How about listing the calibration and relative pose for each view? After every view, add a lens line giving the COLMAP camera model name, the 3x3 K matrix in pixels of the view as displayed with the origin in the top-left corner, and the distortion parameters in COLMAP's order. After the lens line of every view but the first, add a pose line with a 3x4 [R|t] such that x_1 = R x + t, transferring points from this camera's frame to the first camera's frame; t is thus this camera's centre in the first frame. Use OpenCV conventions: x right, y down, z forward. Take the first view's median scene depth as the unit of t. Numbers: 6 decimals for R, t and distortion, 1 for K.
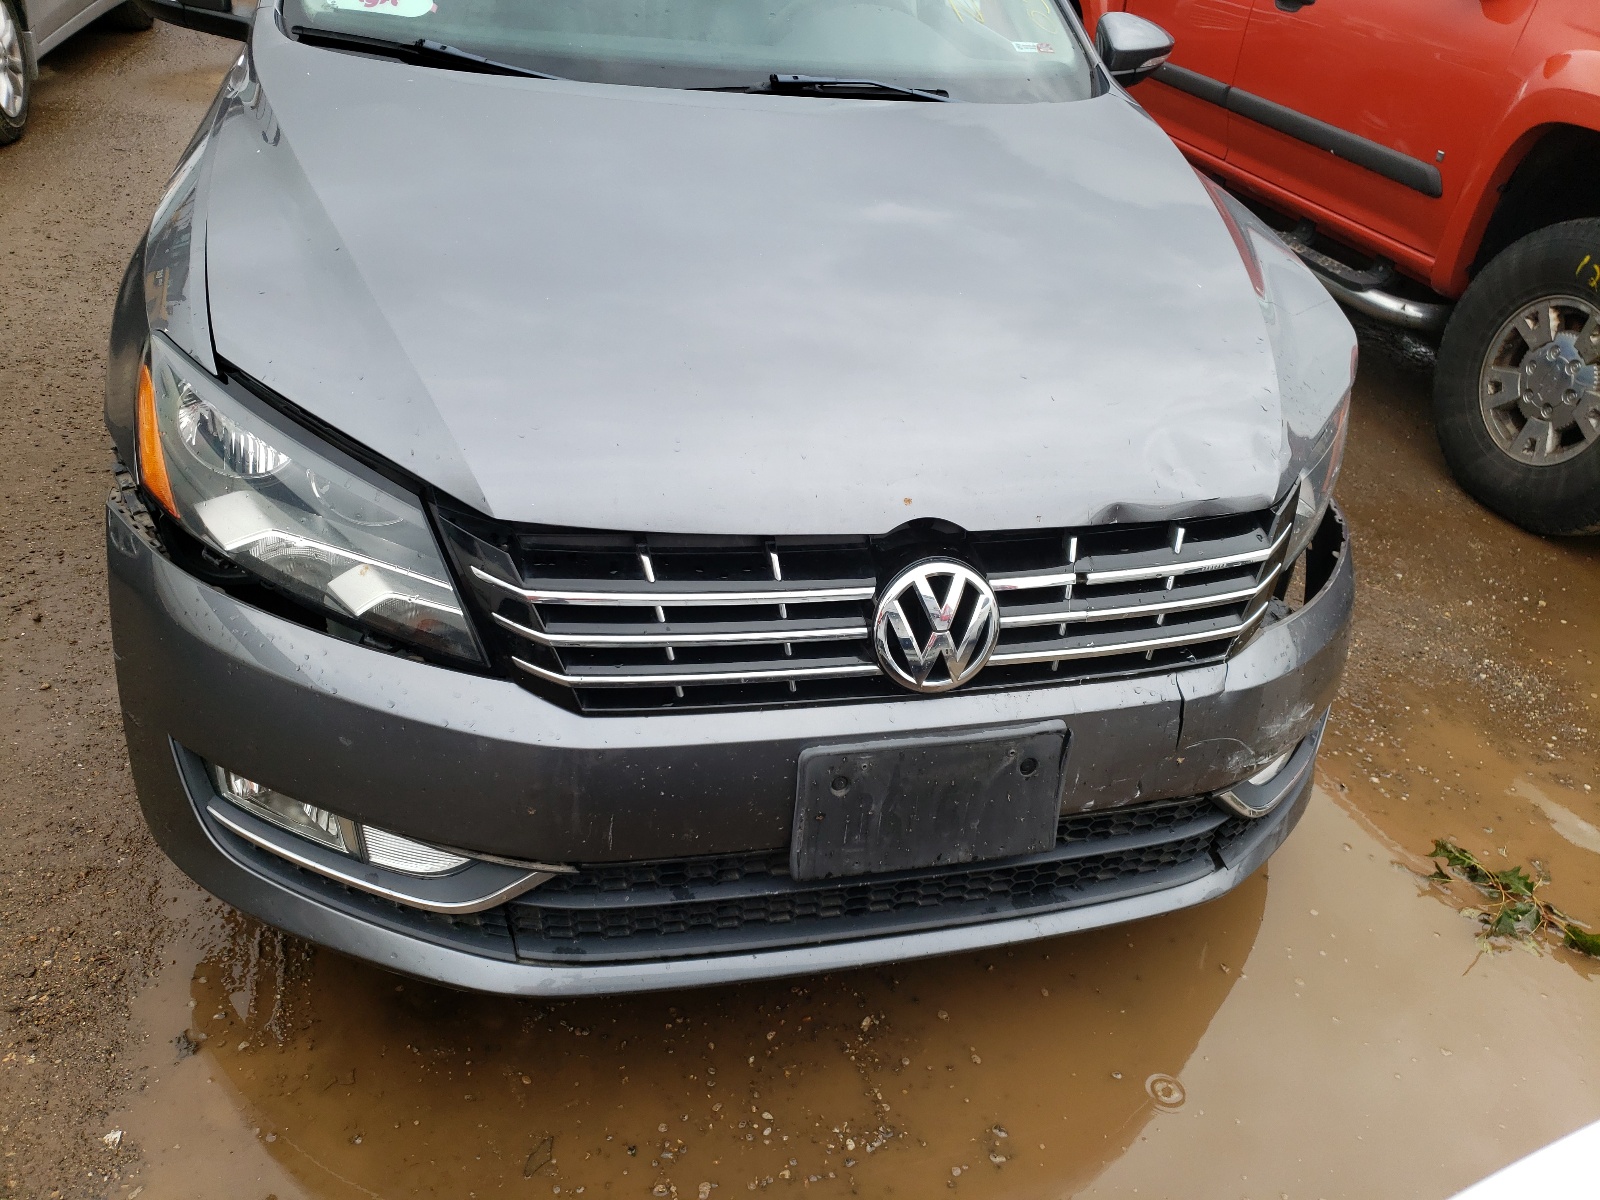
lens RADIAL K [[1238.0, 0, 800.0], [0, 1238.0, 600.0], [0, 0, 1]] dist [0.076300, -0.005869]
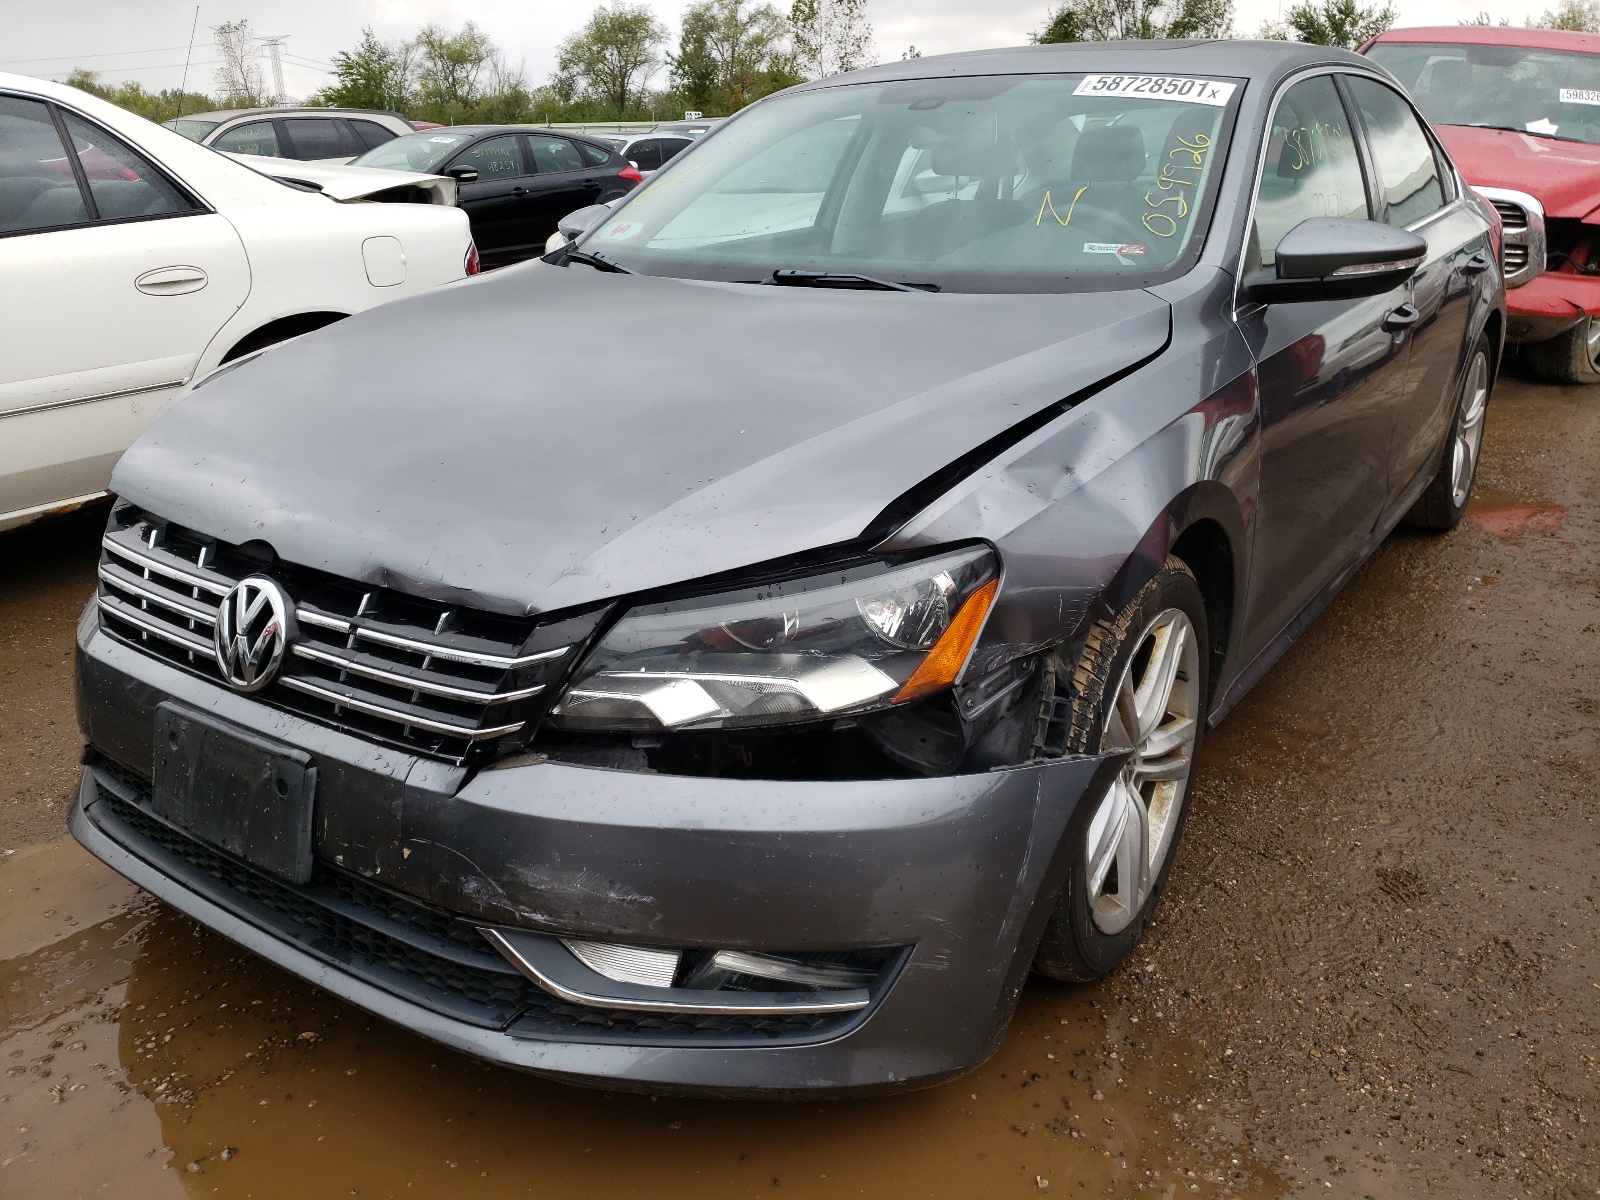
lens RADIAL K [[1193.4, 0, 804.4], [0, 1193.4, 629.0], [0, 0, 1]] dist [0.130760, 0.000798]
pose [[0.635688, 0.189083, -0.748431, 1.282768], [-0.344698, 0.937039, -0.056040, -0.094999], [0.690713, 0.293607, 0.660841, 0.584907]]
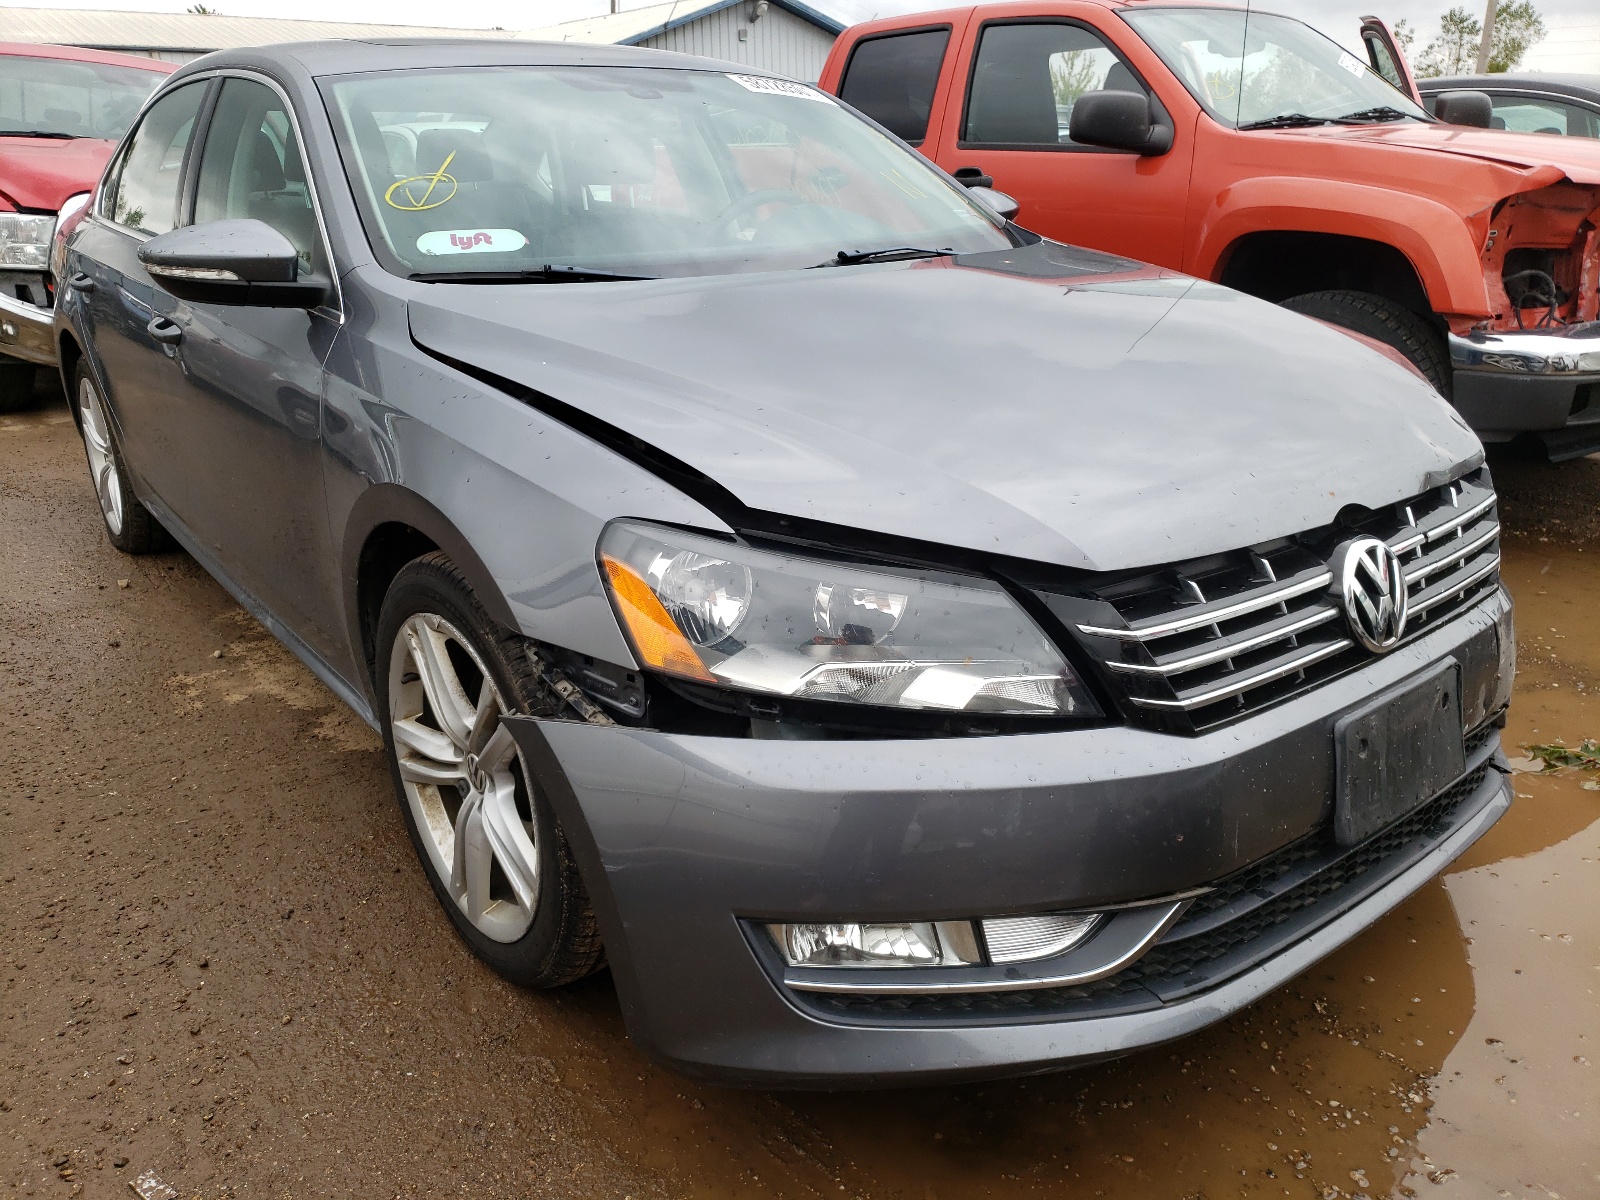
lens RADIAL K [[1193.4, 0, 804.4], [0, 1193.4, 629.0], [0, 0, 1]] dist [0.130760, 0.000798]
pose [[0.904149, -0.246514, 0.348920, -0.763094], [0.299227, 0.948346, -0.105368, 0.013098], [-0.304922, 0.199674, 0.931210, 0.094762]]
